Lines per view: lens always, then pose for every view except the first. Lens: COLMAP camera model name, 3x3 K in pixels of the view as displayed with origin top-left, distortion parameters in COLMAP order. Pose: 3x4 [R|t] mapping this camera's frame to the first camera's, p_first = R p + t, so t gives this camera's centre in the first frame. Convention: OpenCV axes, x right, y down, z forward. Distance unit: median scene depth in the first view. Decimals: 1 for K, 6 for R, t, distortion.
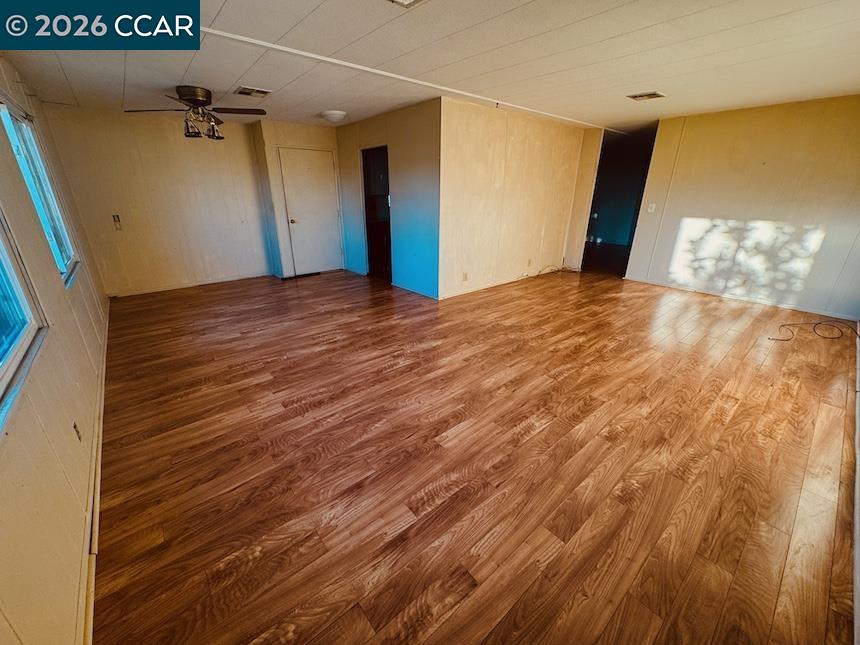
lens RADIAL K [[344.3, 0, 425.0], [0, 344.3, 322.5], [0, 0, 1]] dist [0.002477, 0.000131]
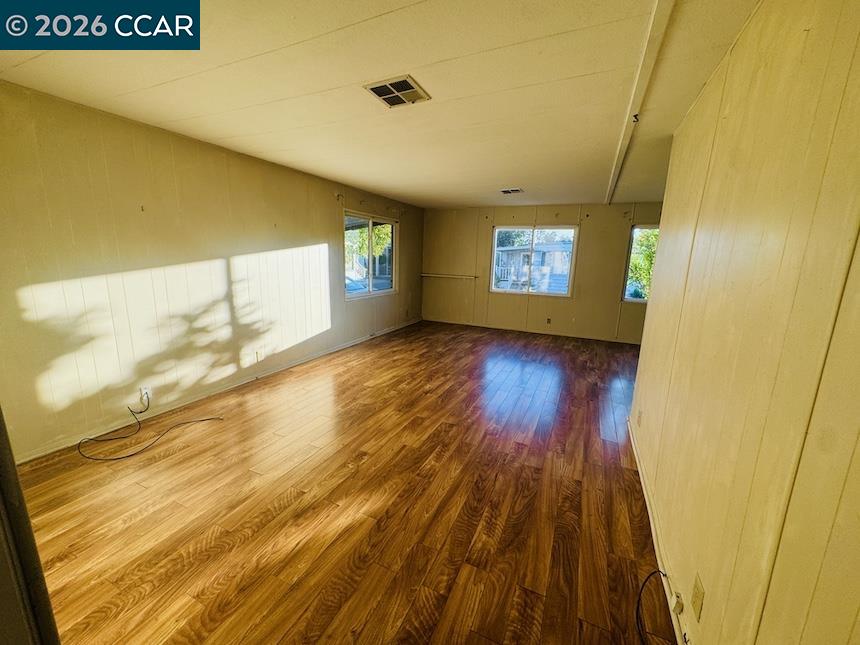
lens RADIAL K [[344.3, 0, 426.6], [0, 344.3, 323.8], [0, 0, 1]] dist [0.002477, 0.000131]
pose [[-0.907089, 0.051844, -0.417734, 0.898427], [-0.182604, 0.845684, 0.501472, -0.658262], [0.379269, 0.531159, -0.757644, 1.711832]]
